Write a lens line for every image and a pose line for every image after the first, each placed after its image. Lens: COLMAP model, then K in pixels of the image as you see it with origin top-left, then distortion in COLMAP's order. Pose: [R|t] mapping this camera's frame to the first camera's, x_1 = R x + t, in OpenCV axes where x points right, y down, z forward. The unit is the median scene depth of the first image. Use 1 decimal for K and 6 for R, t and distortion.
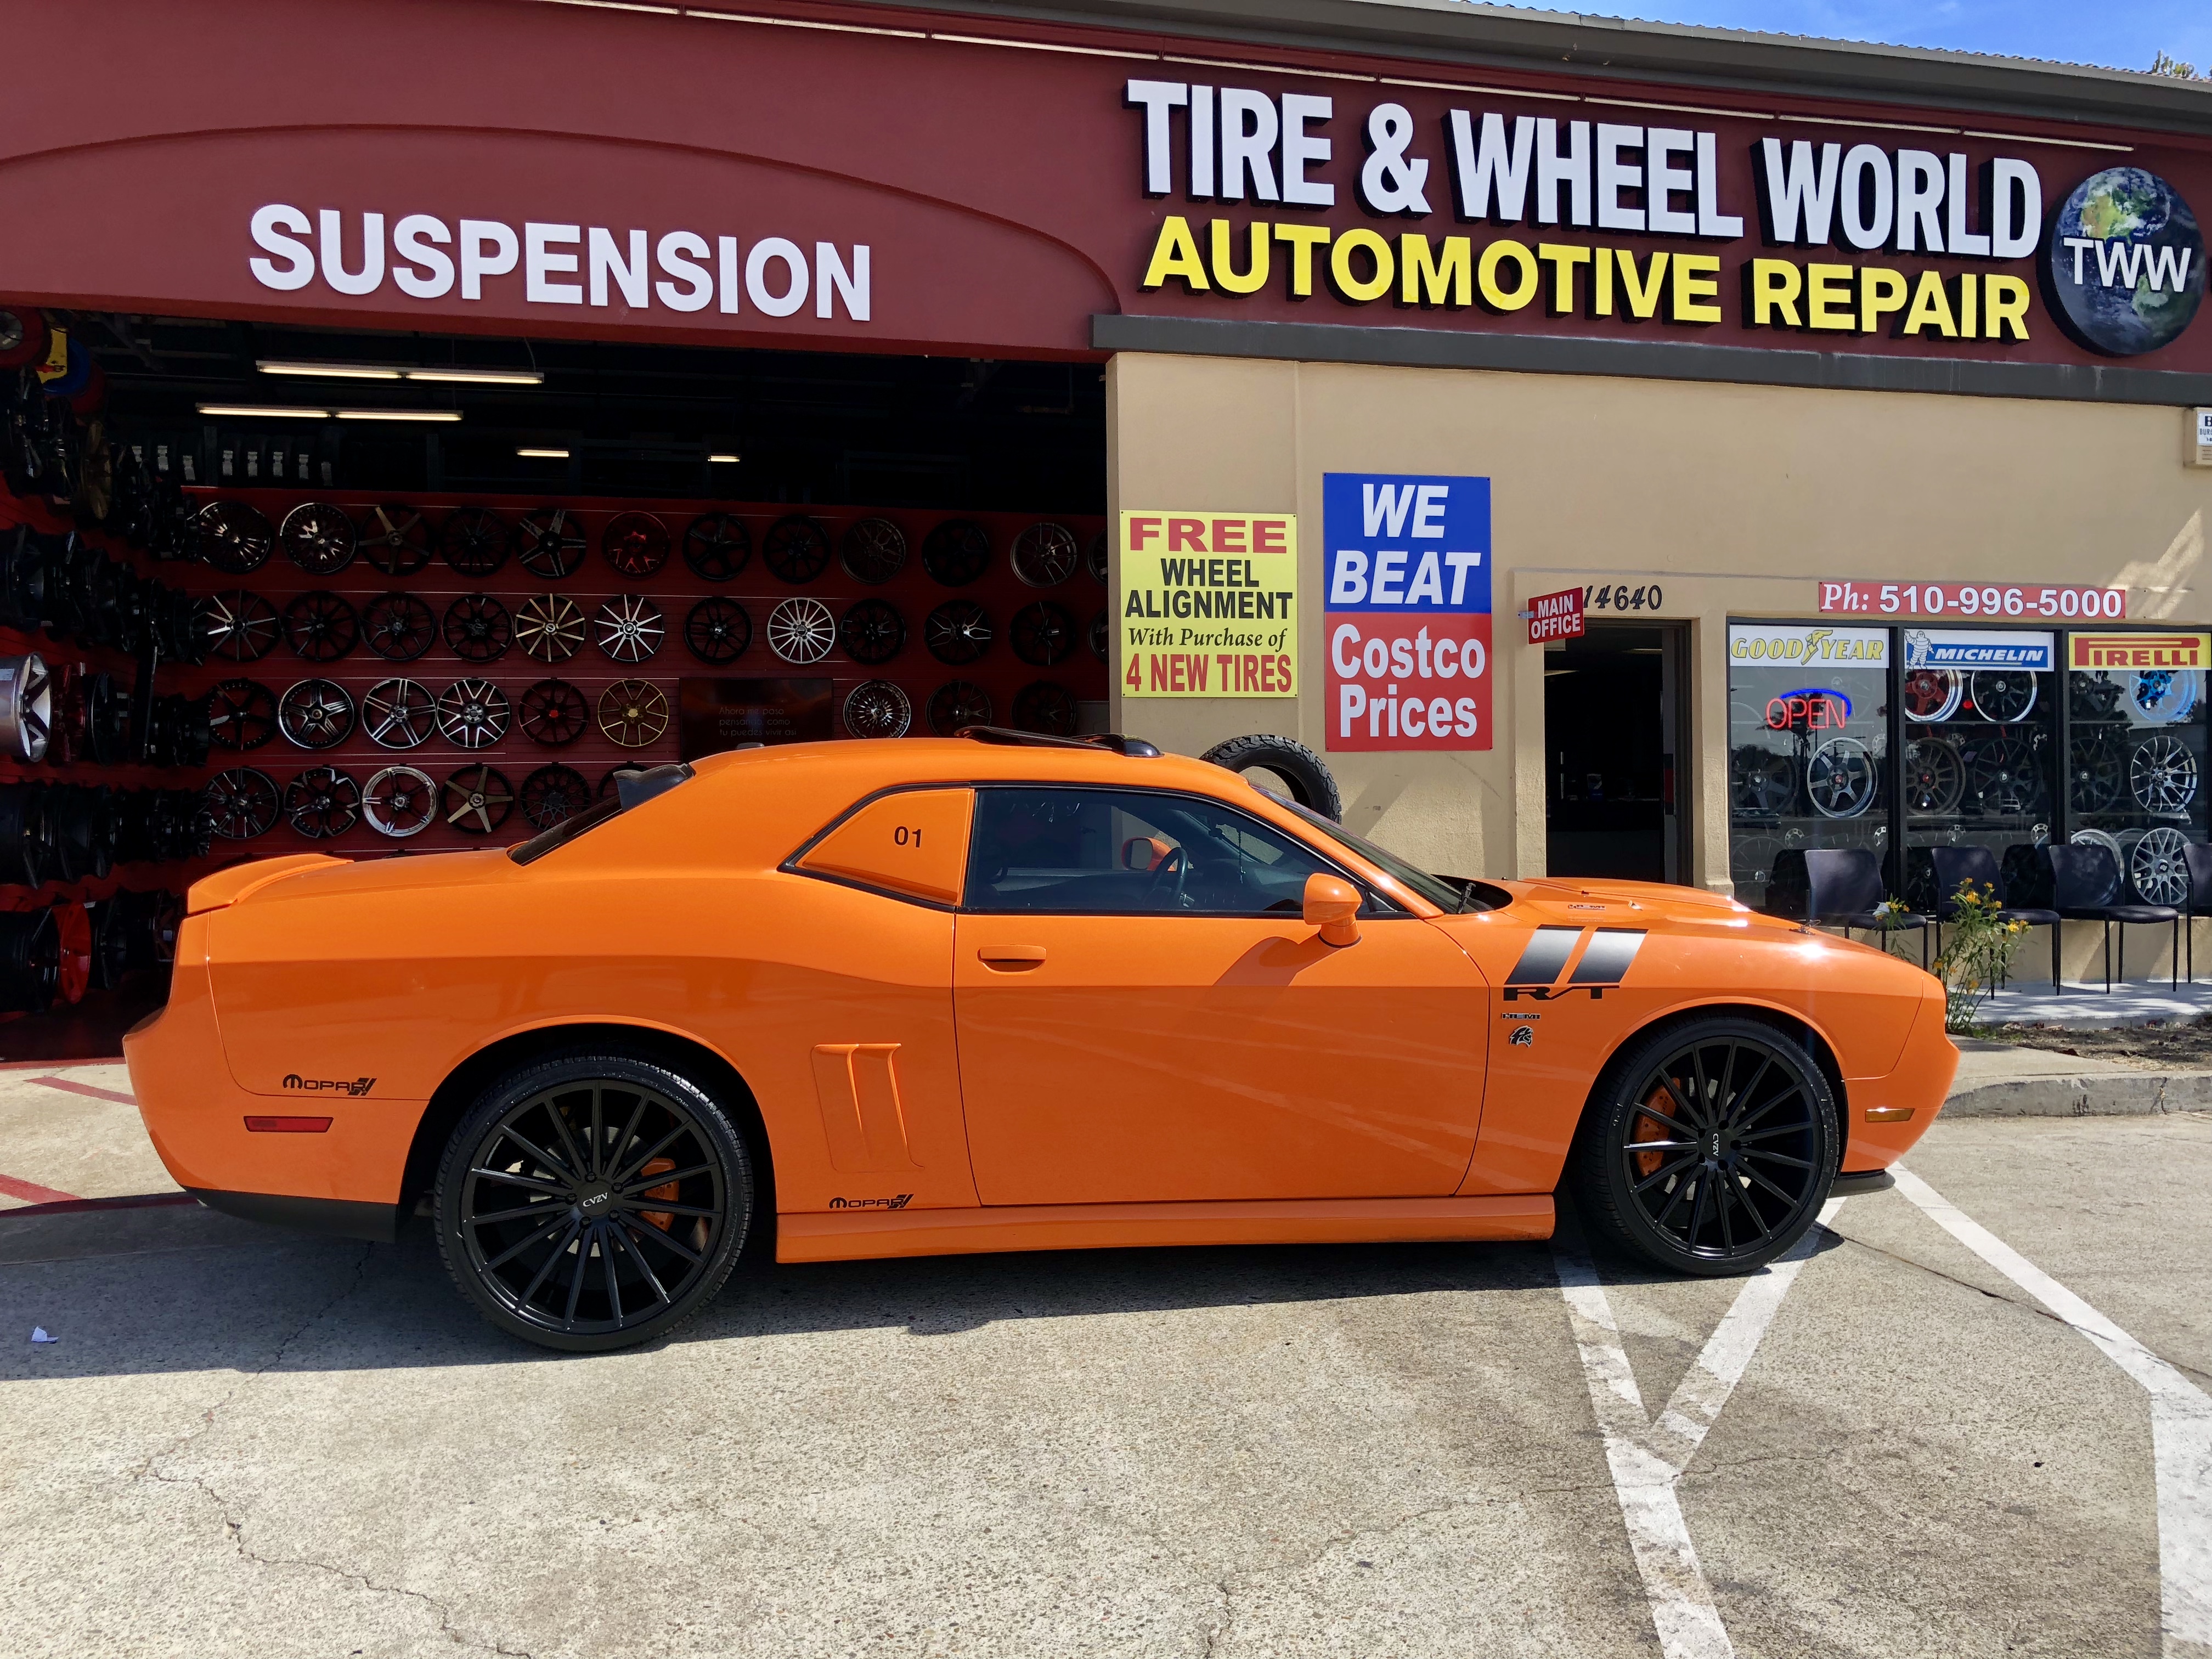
lens RADIAL K [[1807.0, 0, 1097.3], [0, 1807.0, 821.5], [0, 0, 1]] dist [0.005285, 0.022834]
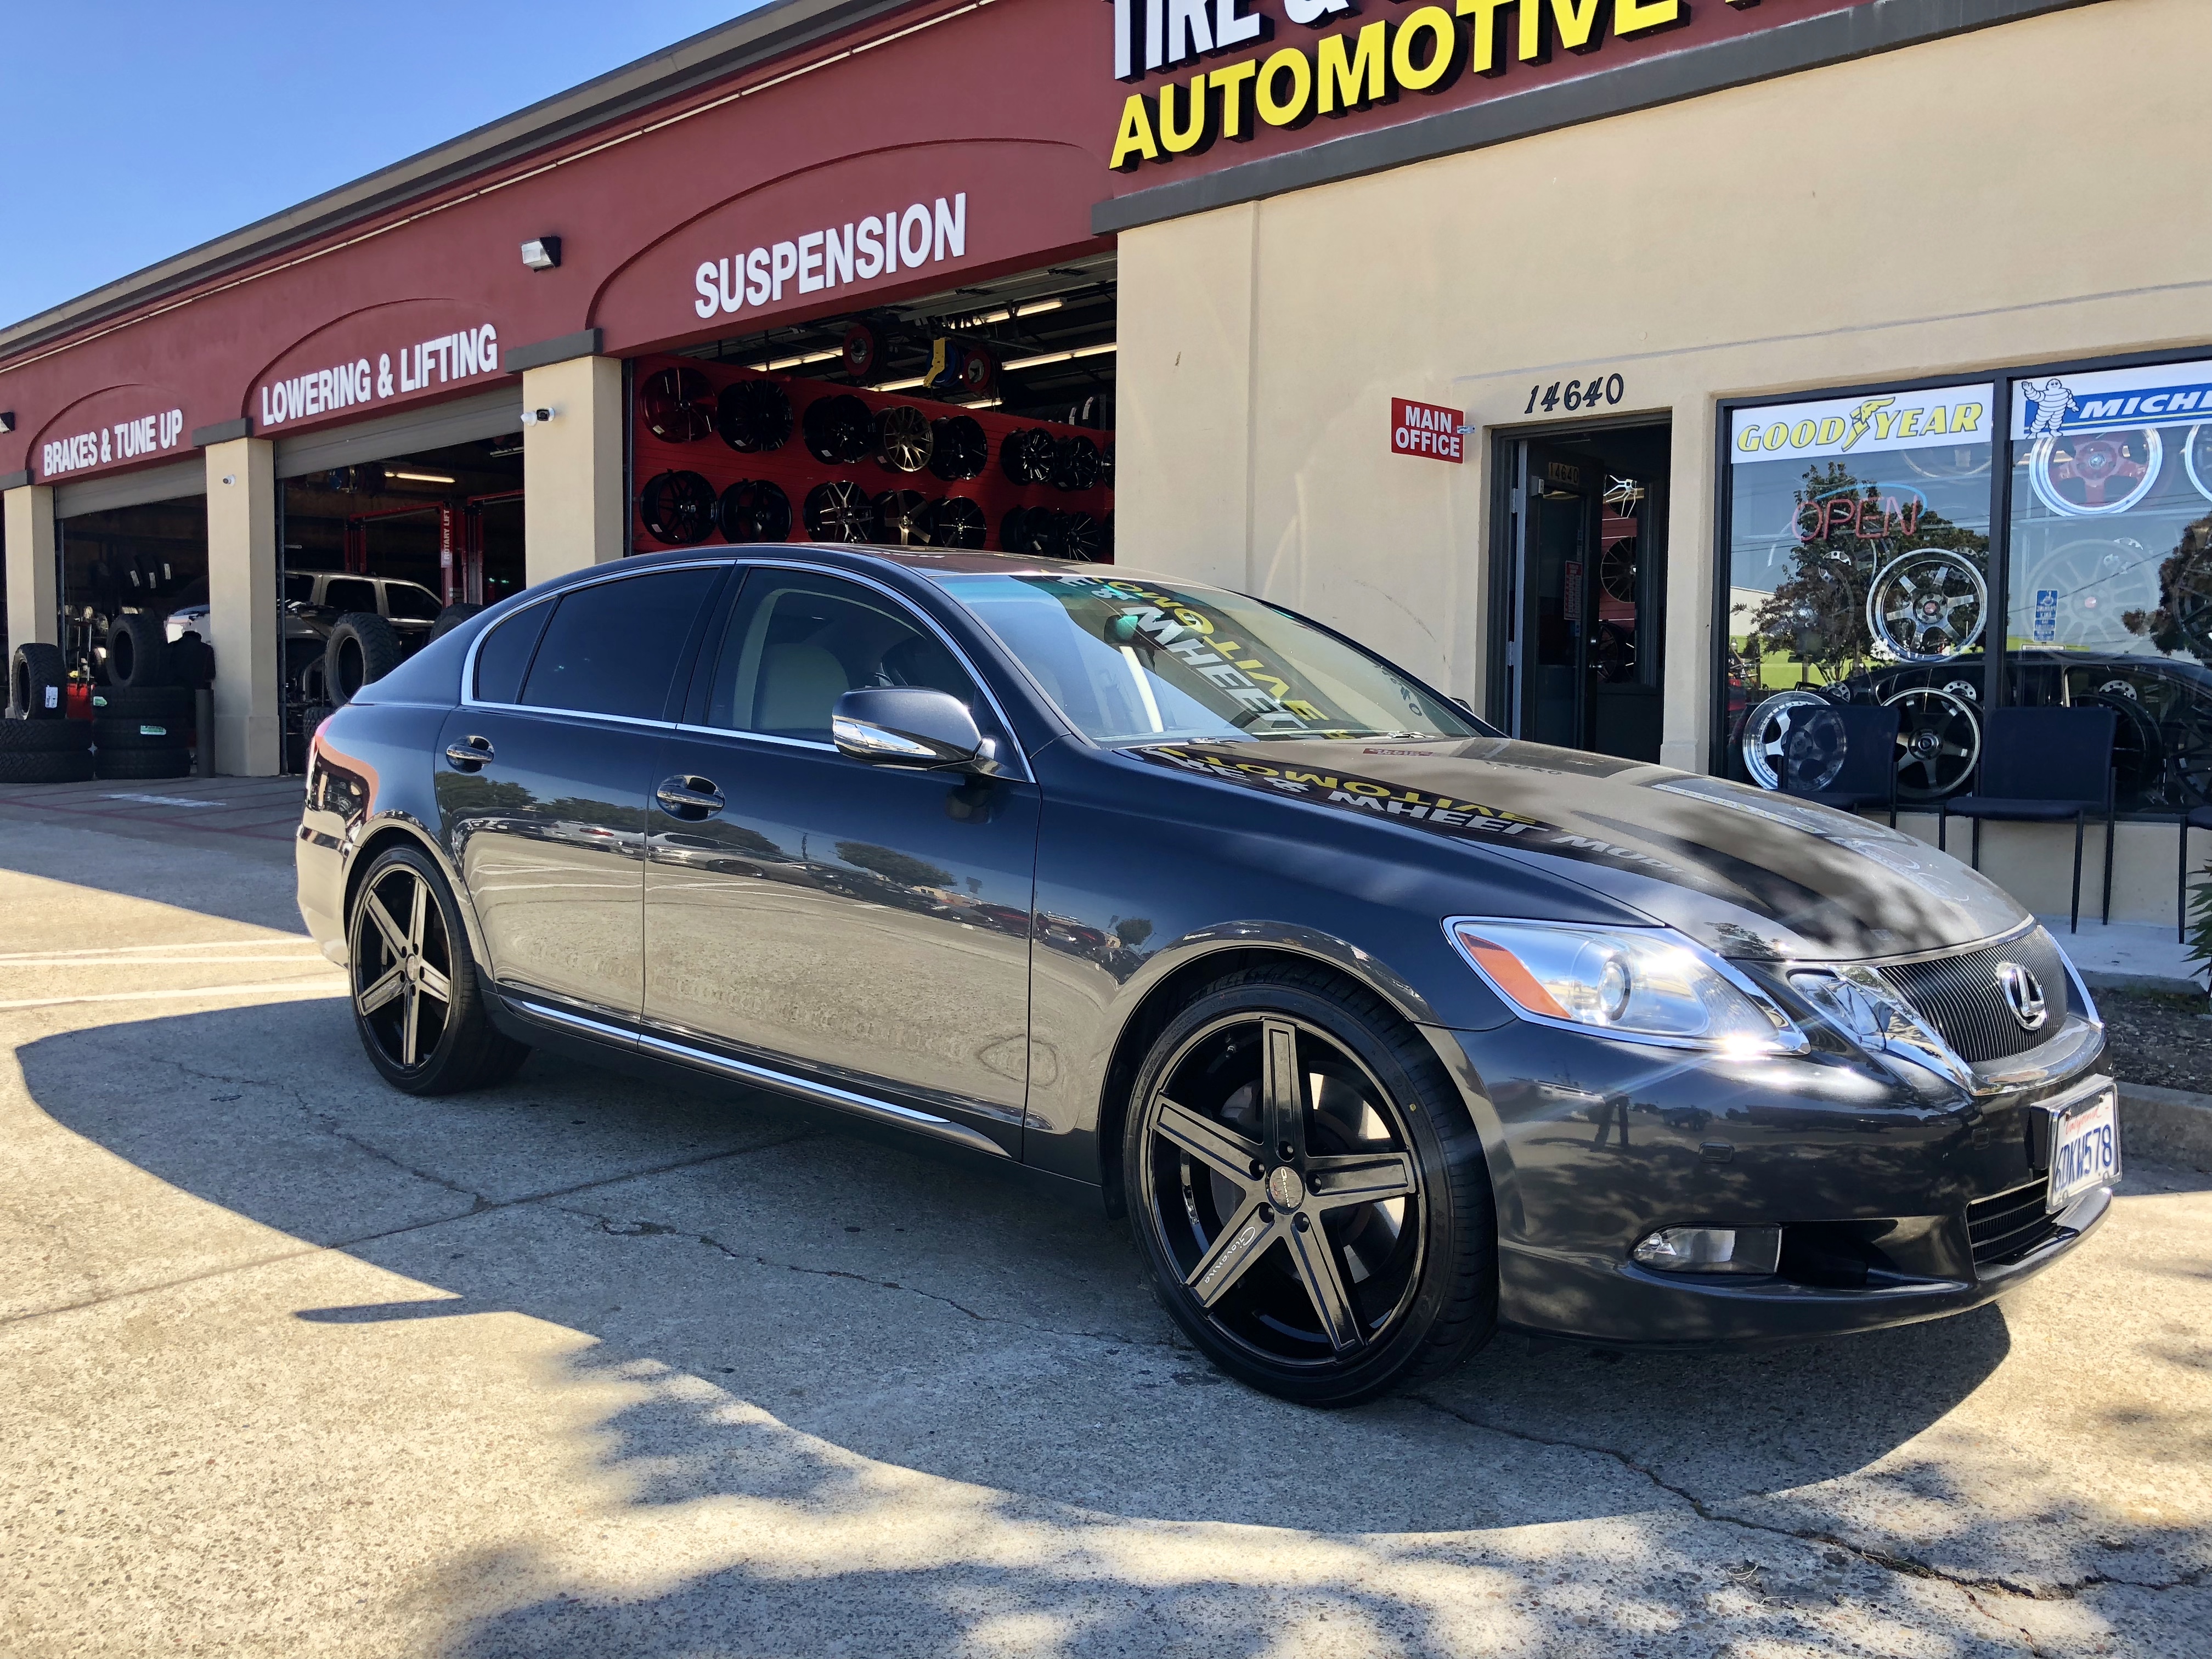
lens RADIAL K [[1829.1, 0, 1105.9], [0, 1829.1, 794.3], [0, 0, 1]] dist [0.023309, 0.010640]
pose [[0.538981, 0.055523, -0.840486, 0.904423], [-0.020209, 0.998390, 0.052995, 0.018572], [0.842075, -0.011577, 0.539236, 0.371721]]
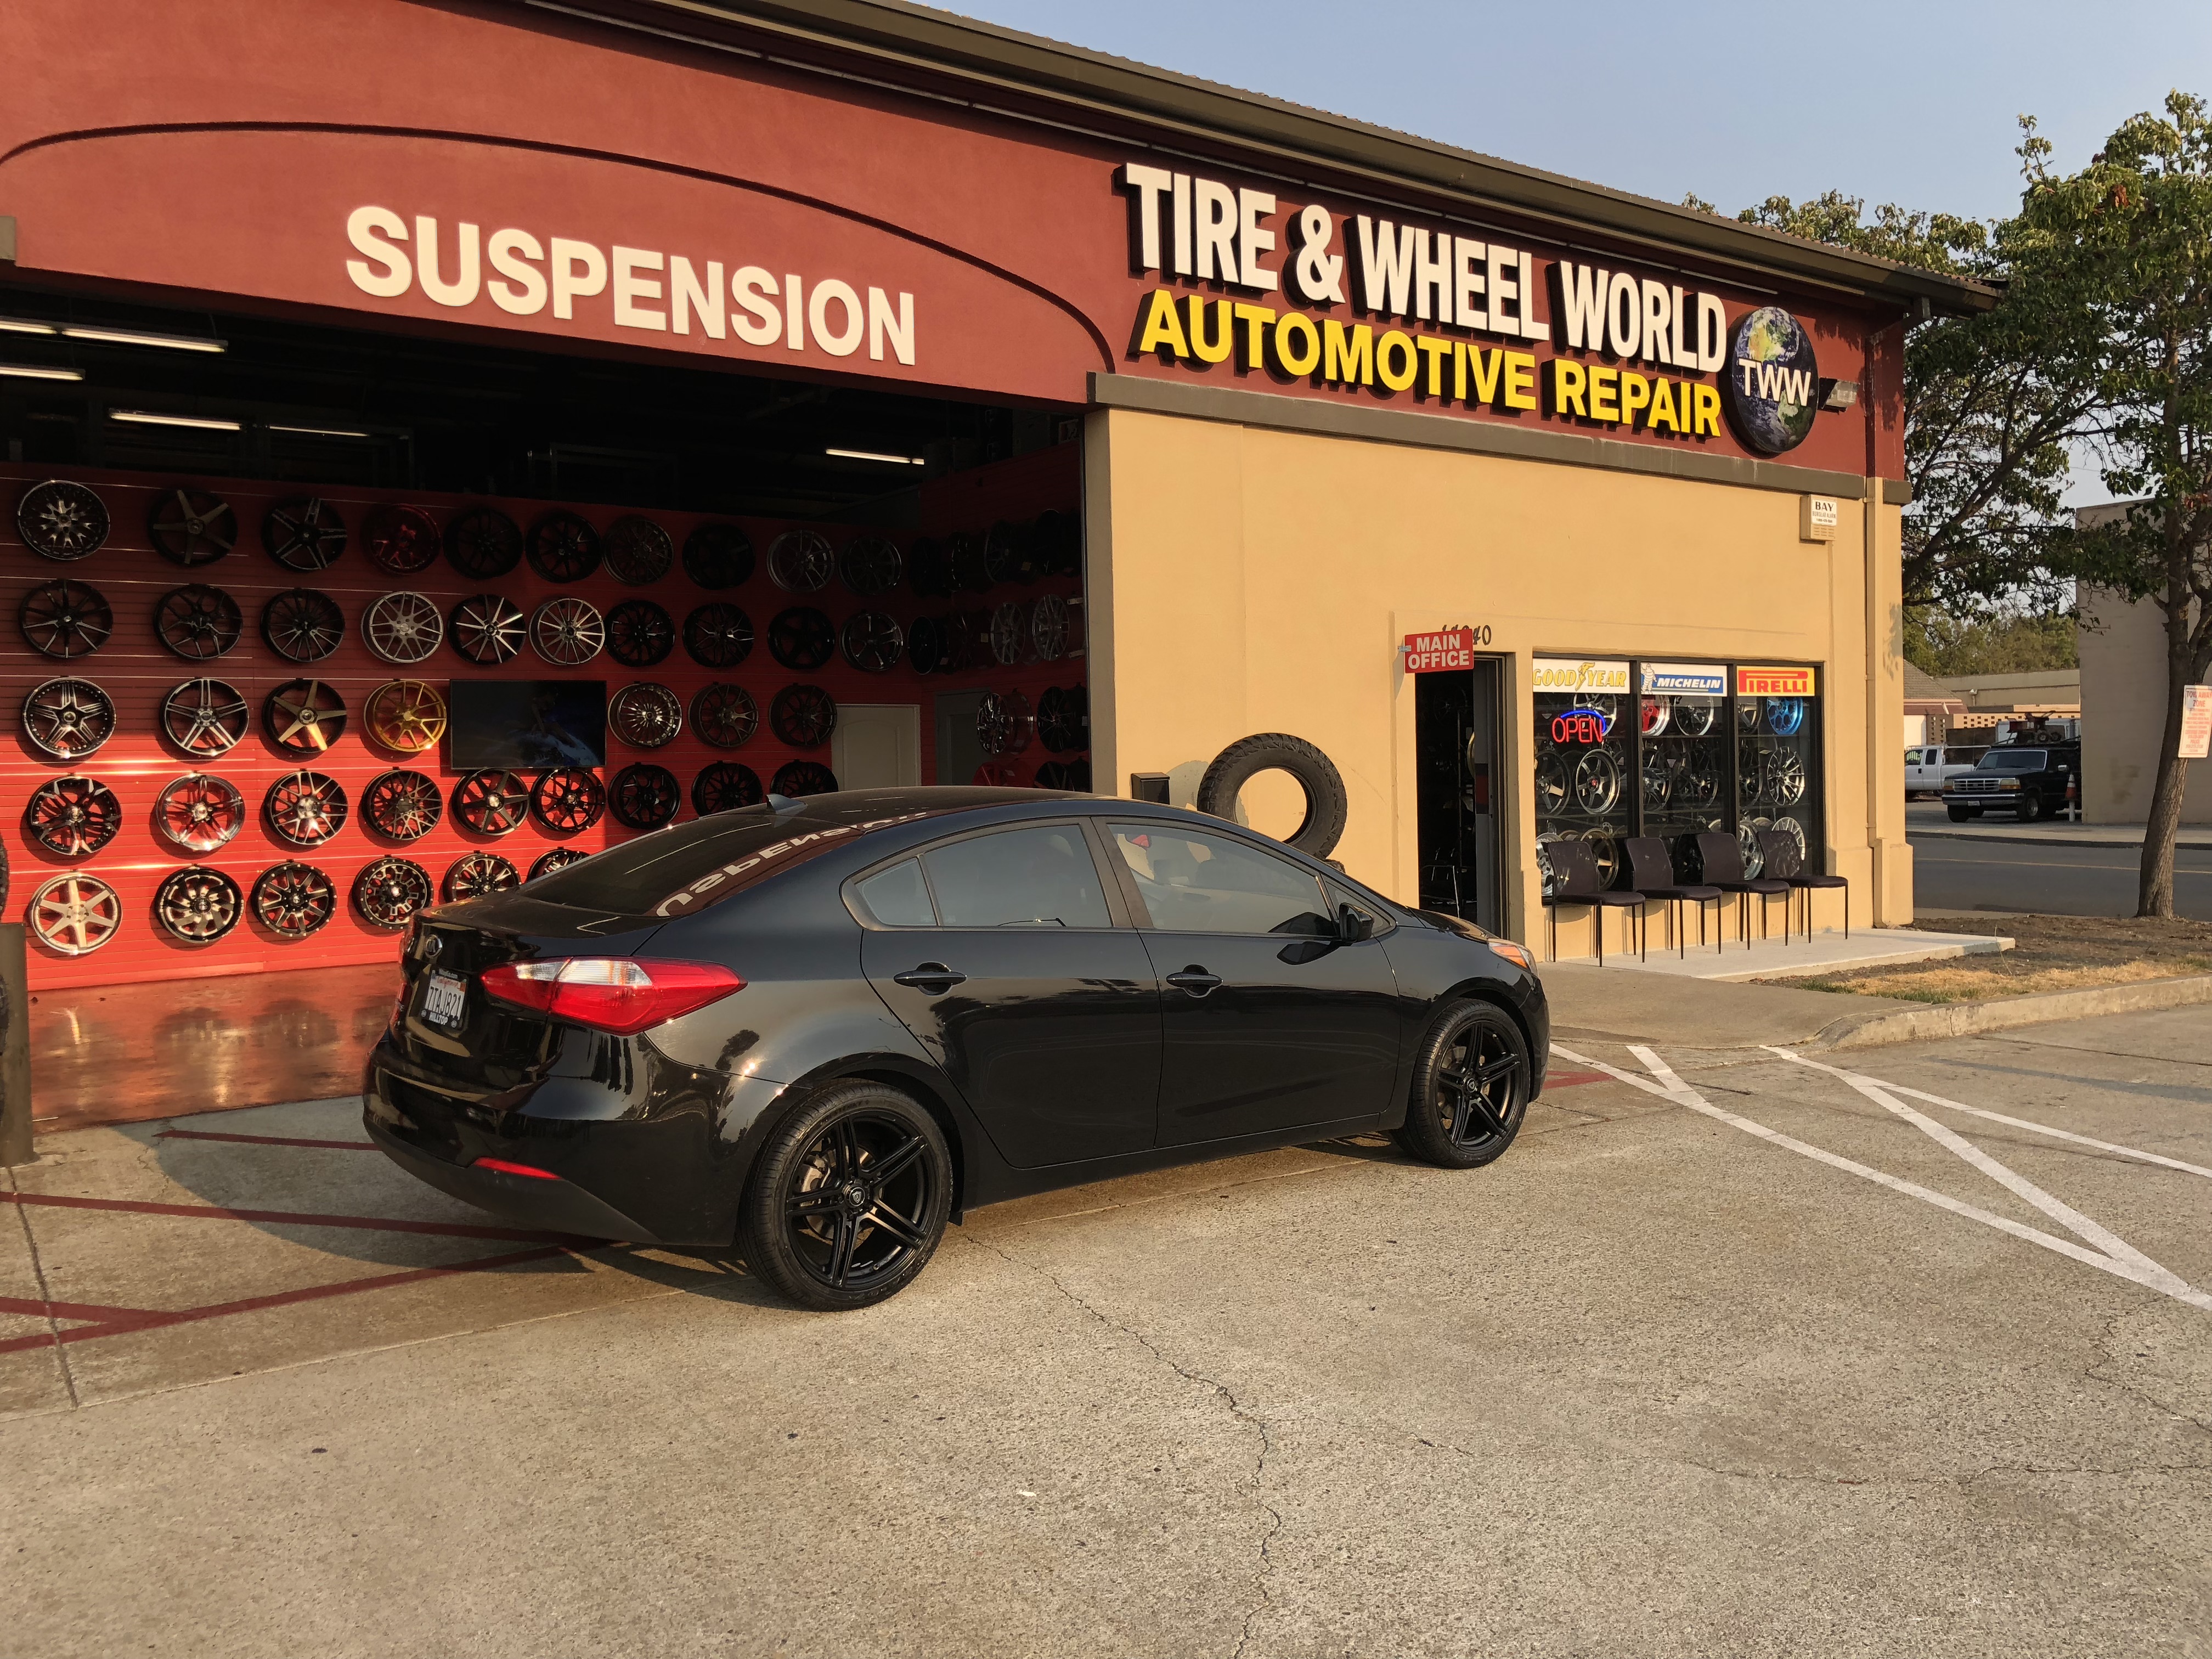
lens RADIAL K [[1797.5, 0, 1100.6], [0, 1797.5, 814.2], [0, 0, 1]] dist [0.057504, -0.125474]
pose [[0.933071, -0.014069, 0.359417, -0.373541], [0.010835, 0.999881, 0.011012, -0.020774], [-0.359529, -0.006380, 0.933112, -0.029879]]
